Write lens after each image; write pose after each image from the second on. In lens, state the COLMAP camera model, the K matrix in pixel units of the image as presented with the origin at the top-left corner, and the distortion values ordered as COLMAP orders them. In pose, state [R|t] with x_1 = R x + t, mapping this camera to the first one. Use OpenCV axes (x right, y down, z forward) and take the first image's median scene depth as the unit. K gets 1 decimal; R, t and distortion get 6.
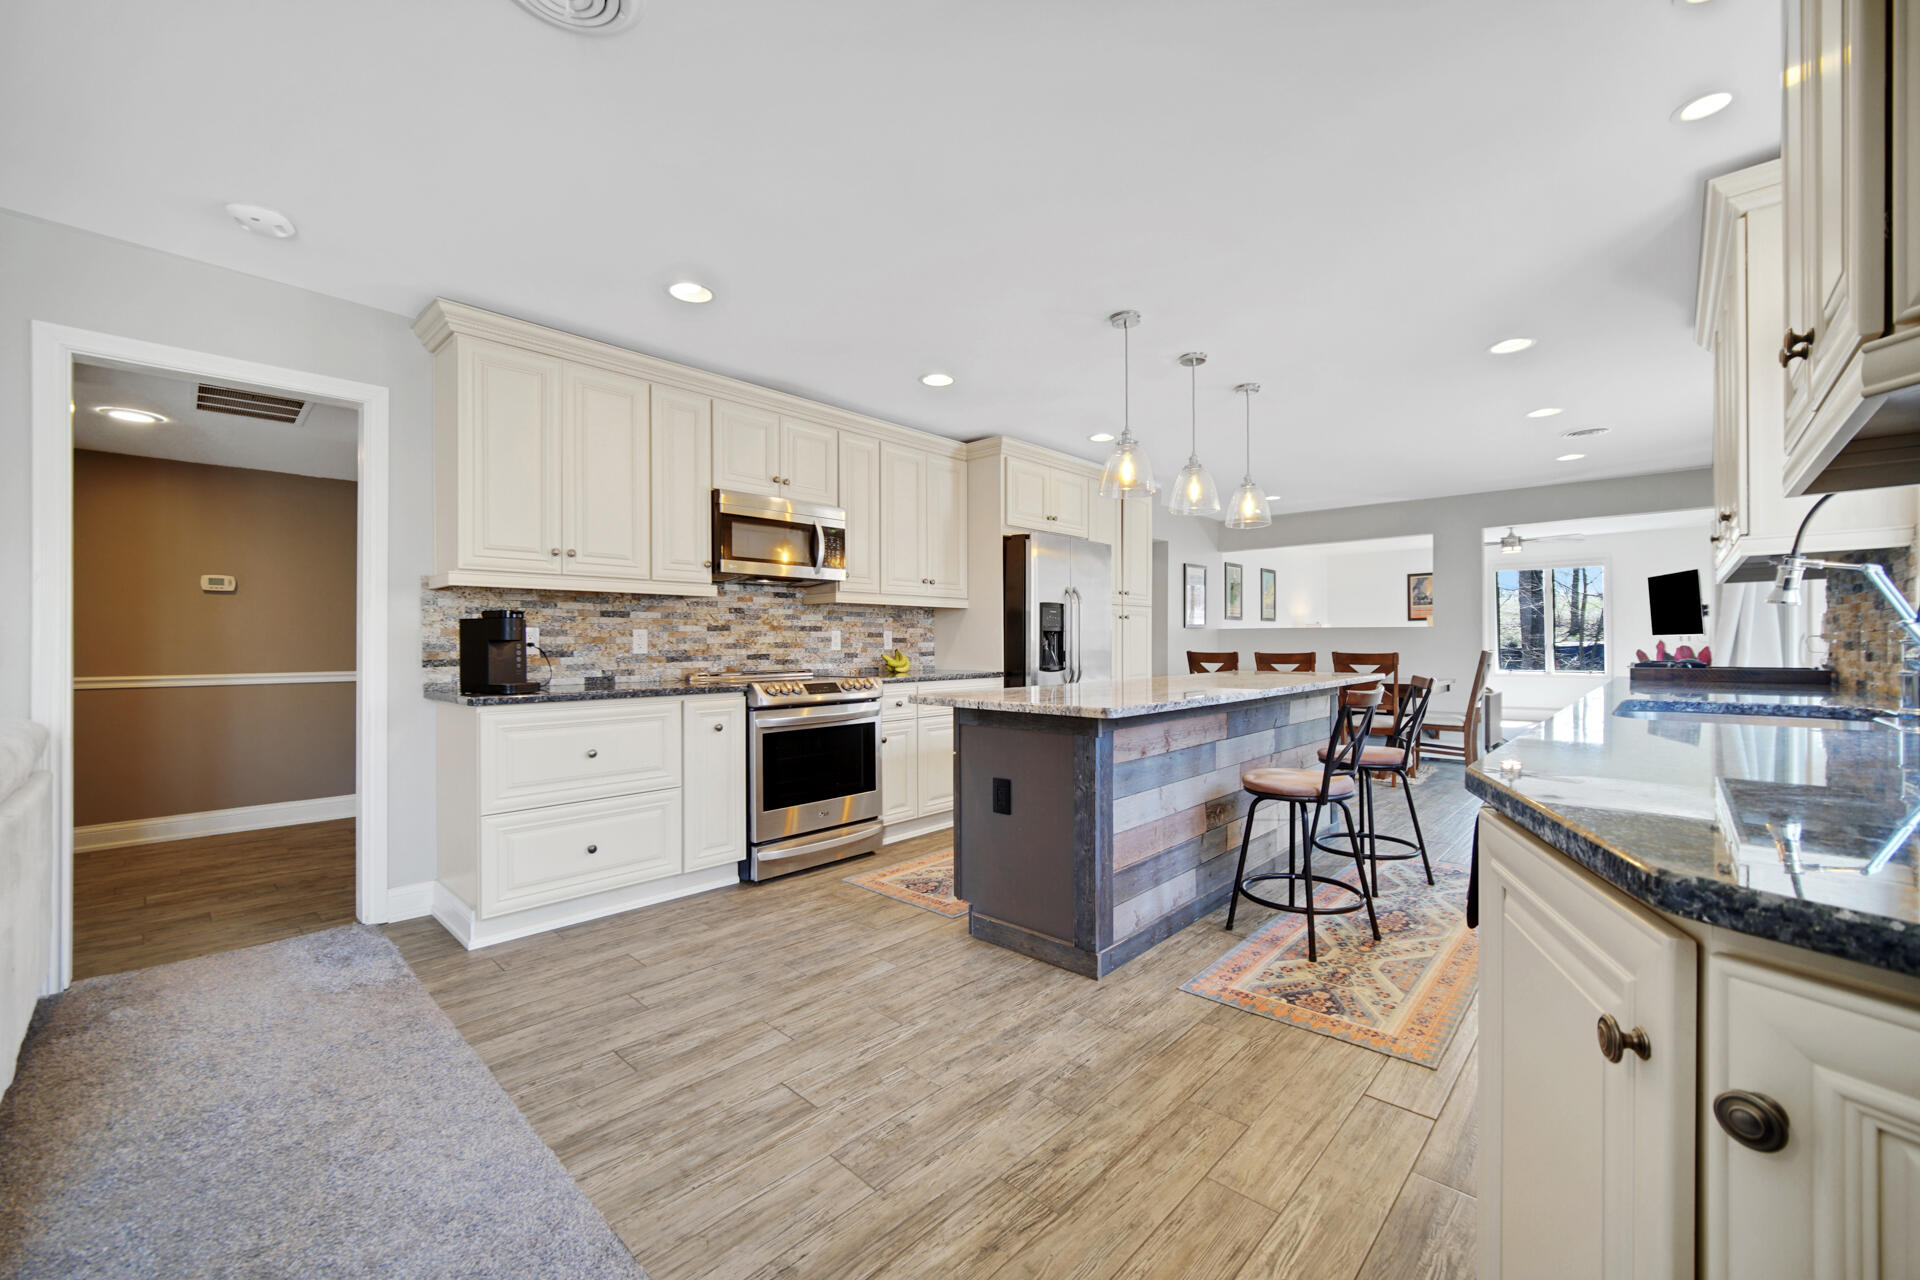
lens RADIAL K [[764.0, 0, 949.9], [0, 764.0, 648.6], [0, 0, 1]] dist [0.002318, -0.000220]
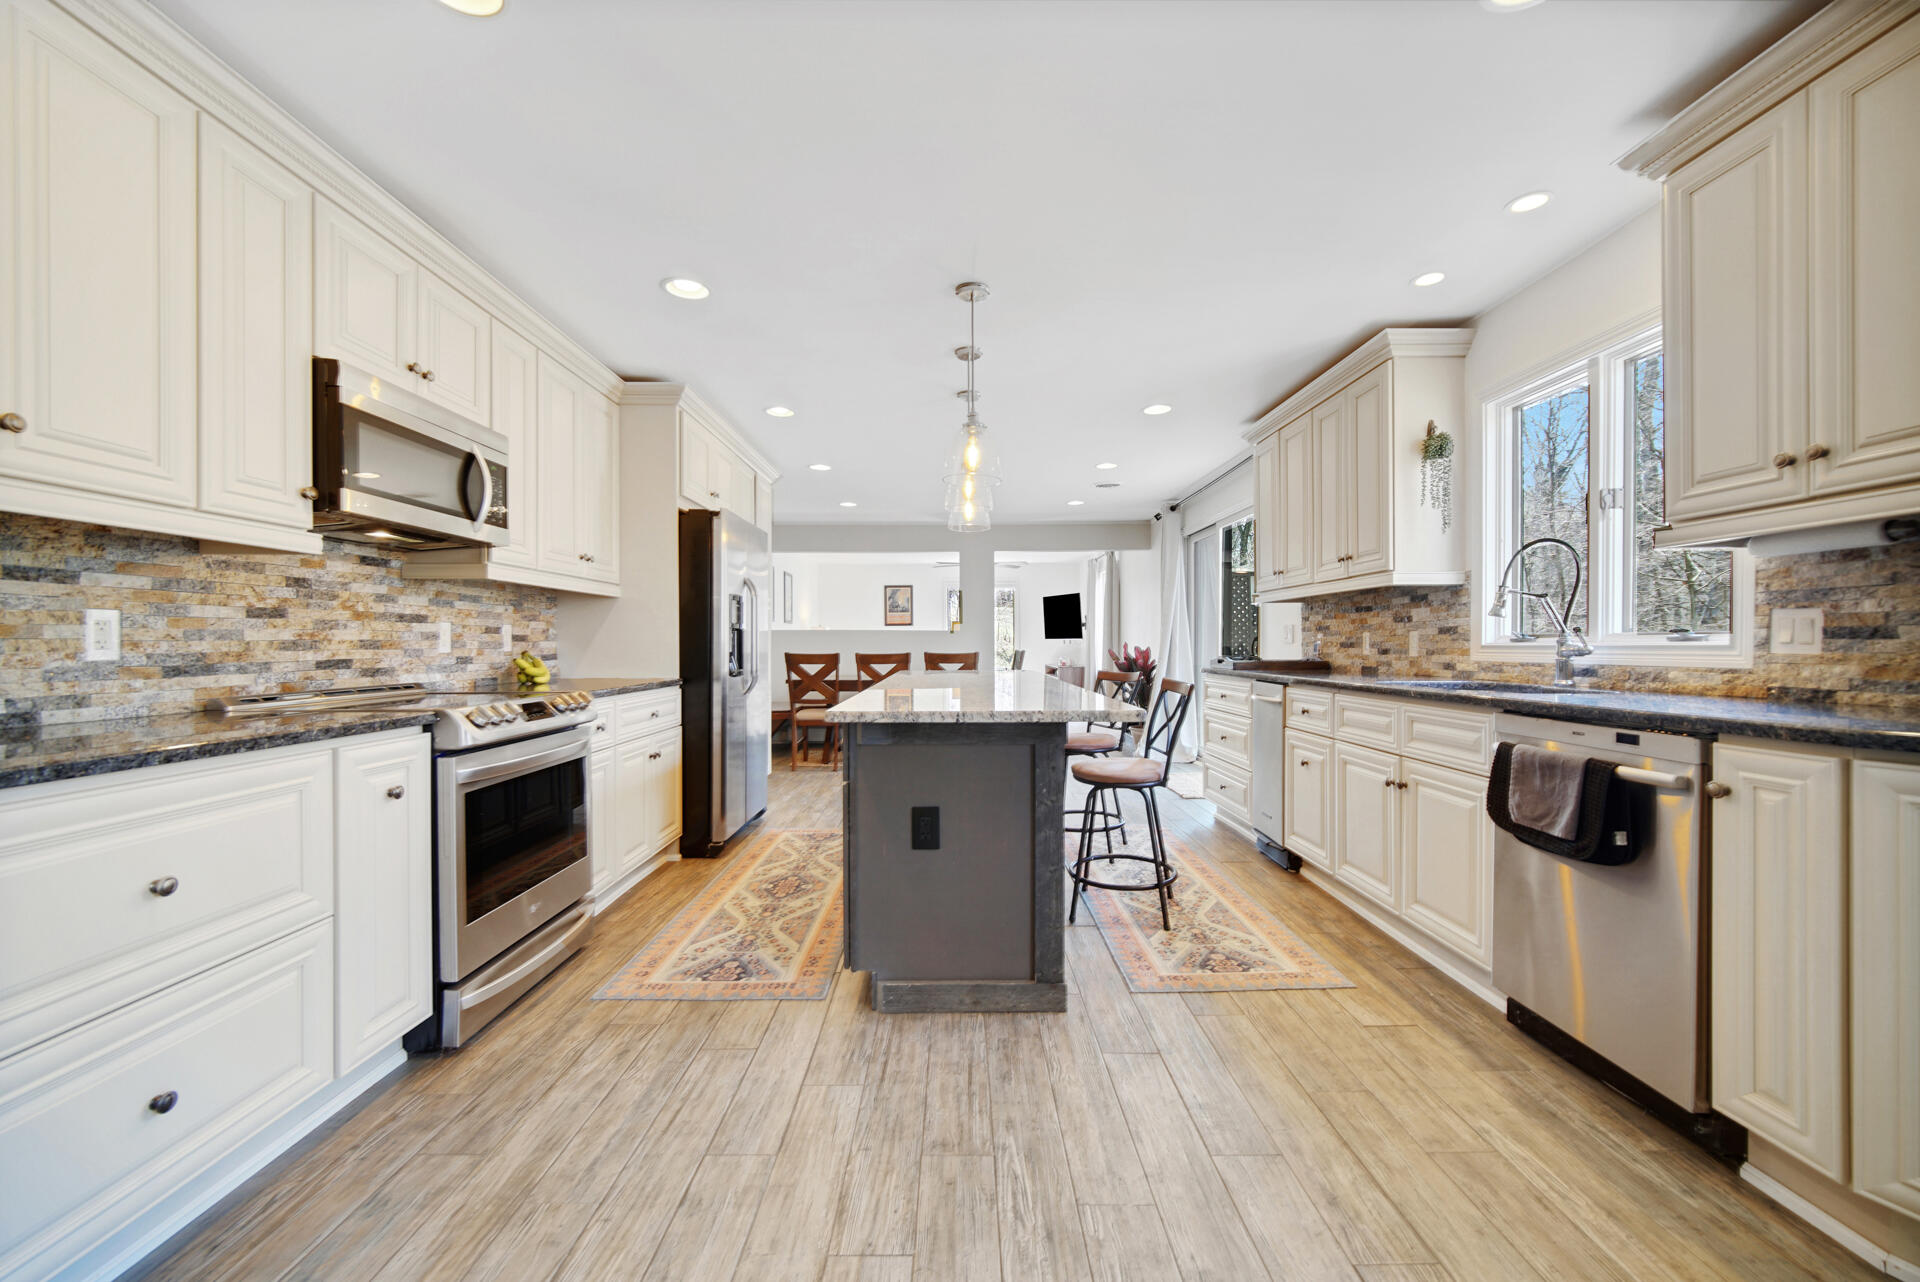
lens RADIAL K [[764.0, 0, 962.2], [0, 764.0, 643.3], [0, 0, 1]] dist [0.002318, -0.000220]
pose [[0.721243, 0.002504, 0.692678, -0.355244], [0.004993, 0.999949, -0.008813, 0.002605], [-0.692664, 0.009815, 0.721194, 0.288098]]
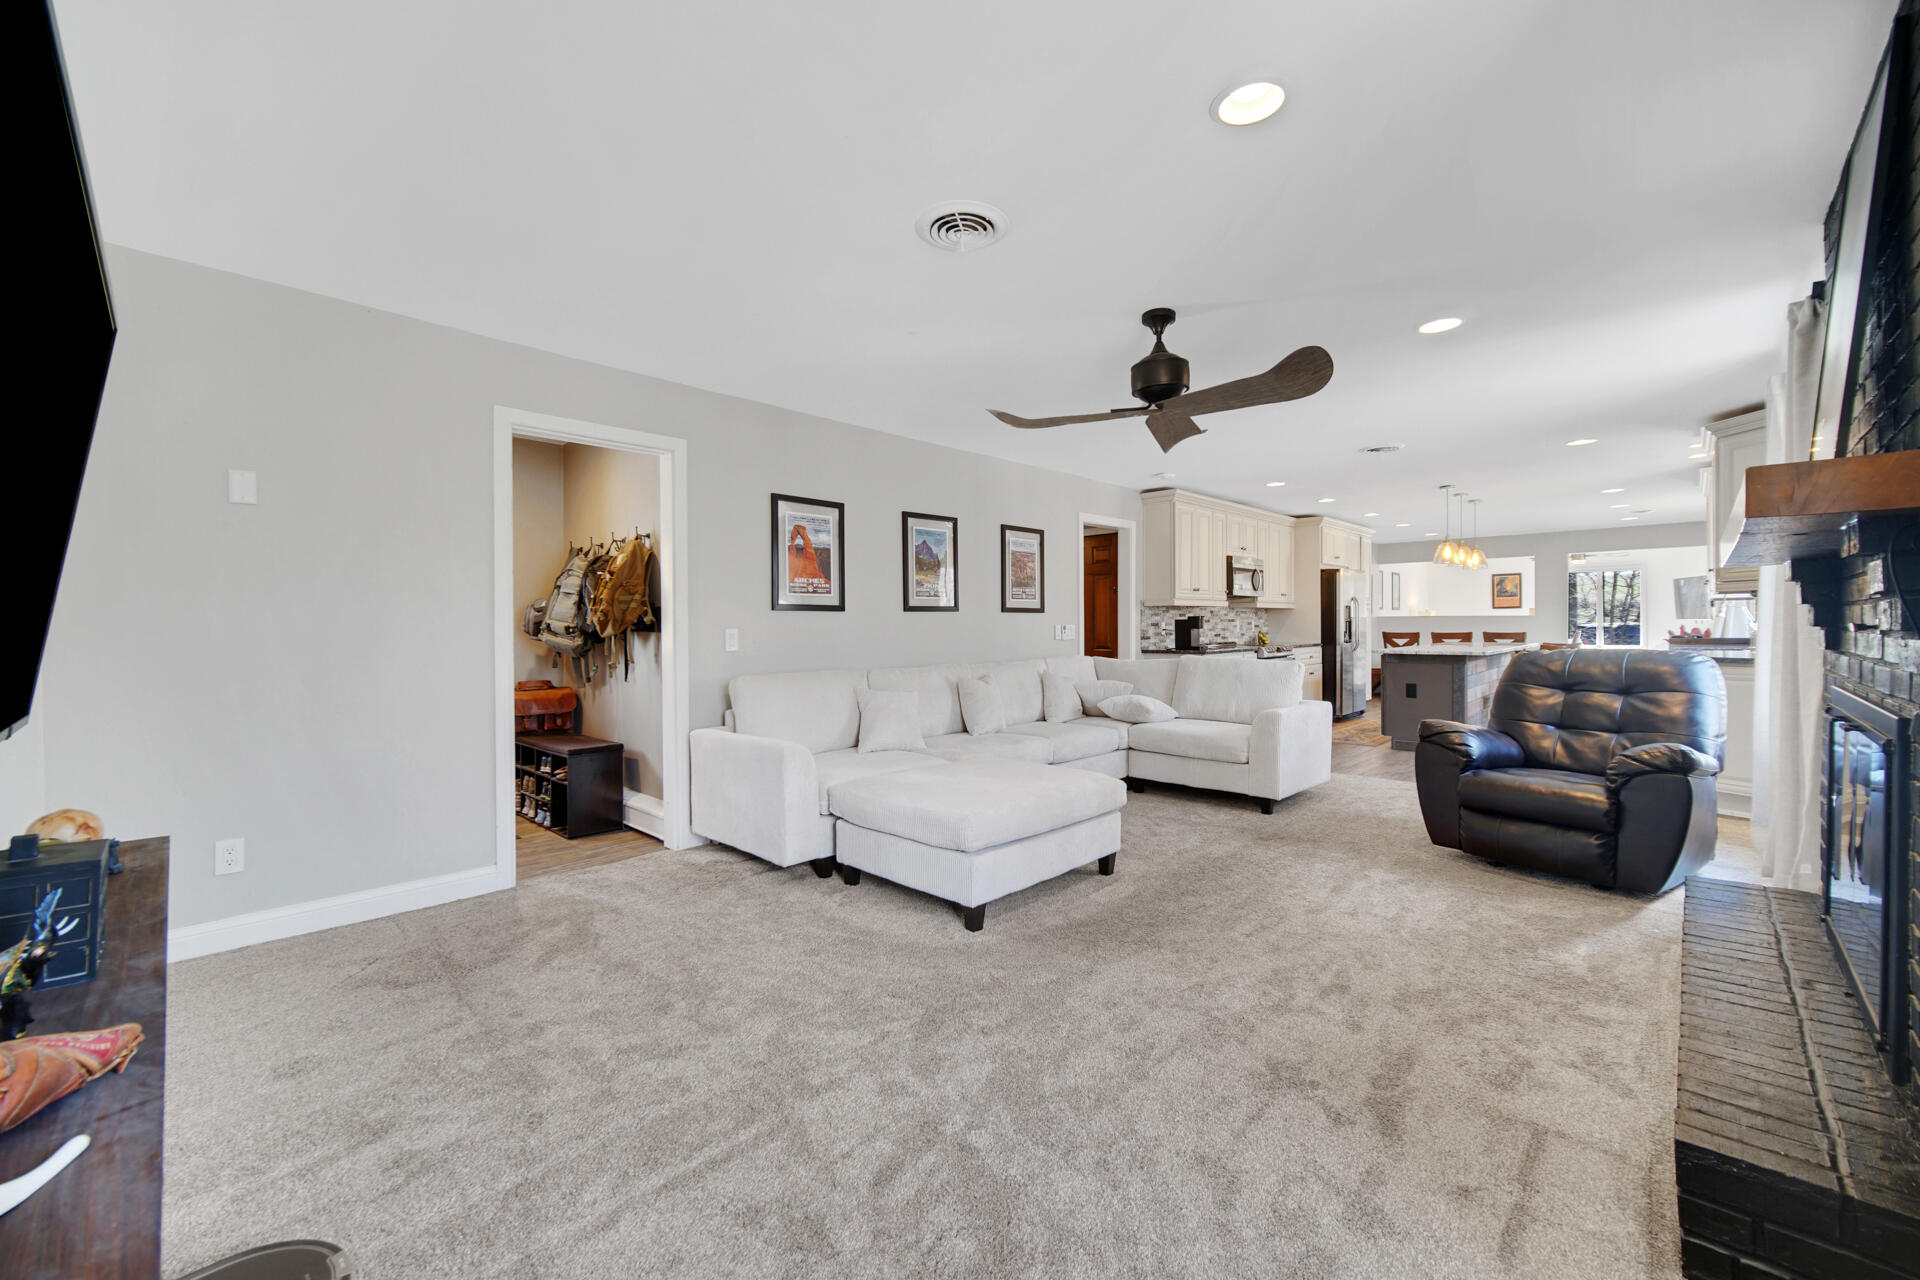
lens RADIAL K [[764.0, 0, 958.5], [0, 764.0, 643.3], [0, 0, 1]] dist [0.002318, -0.000220]
pose [[0.999944, -0.005994, -0.008774, -1.034123], [0.006112, 0.999890, 0.013525, -0.000288], [0.008692, -0.013578, 0.999870, -1.114906]]
